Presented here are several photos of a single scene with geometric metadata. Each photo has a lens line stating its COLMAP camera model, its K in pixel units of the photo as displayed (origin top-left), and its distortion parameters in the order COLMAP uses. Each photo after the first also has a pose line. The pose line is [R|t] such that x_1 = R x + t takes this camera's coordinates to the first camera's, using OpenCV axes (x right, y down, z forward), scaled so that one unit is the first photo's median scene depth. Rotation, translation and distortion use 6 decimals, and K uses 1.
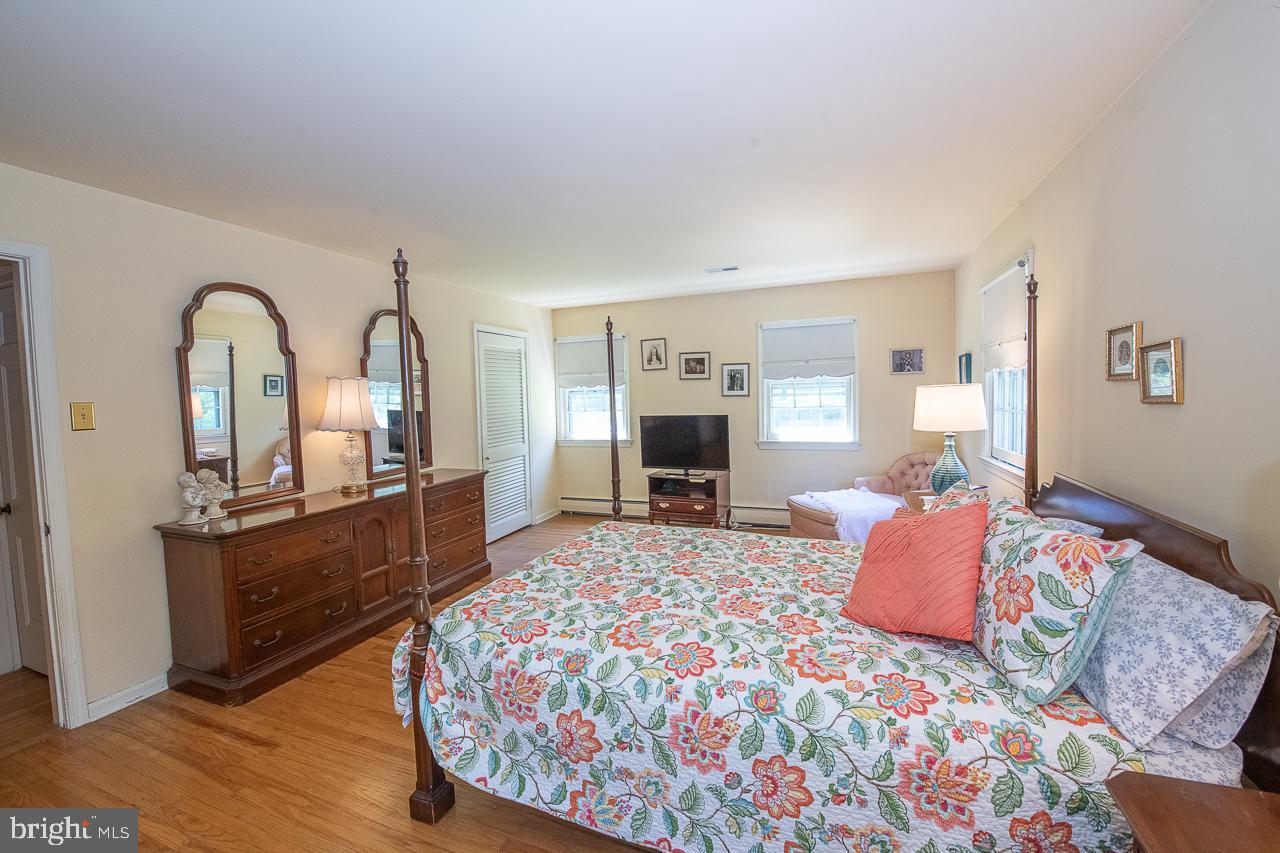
lens RADIAL K [[510.8, 0, 641.0], [0, 510.8, 423.1], [0, 0, 1]] dist [-0.019822, -0.000685]
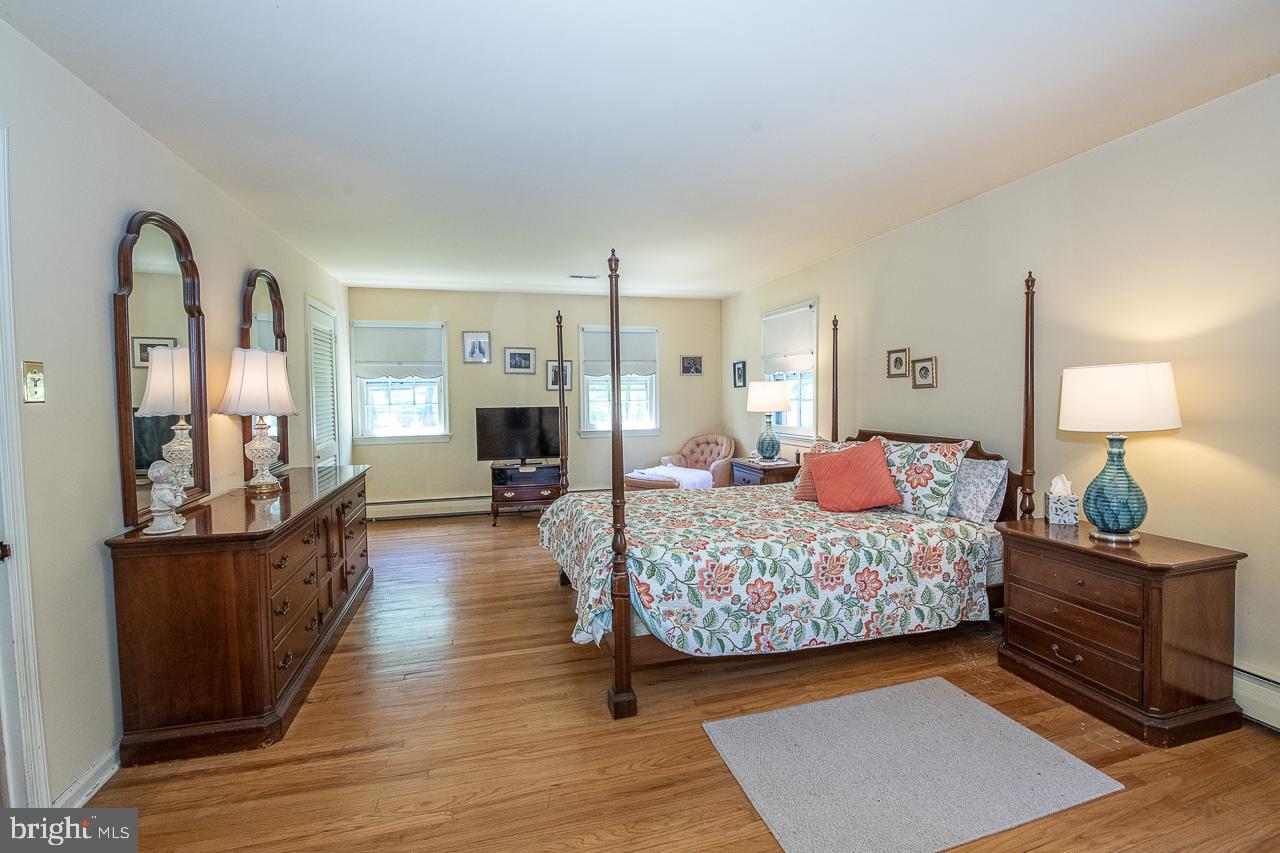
lens RADIAL K [[539.2, 0, 639.6], [0, 539.2, 420.4], [0, 0, 1]] dist [-0.011738, -0.000117]
pose [[0.804927, -0.012439, 0.593244, -1.321230], [0.022438, 0.999703, -0.009482, 0.095937], [-0.592950, 0.020943, 0.804967, -0.095656]]
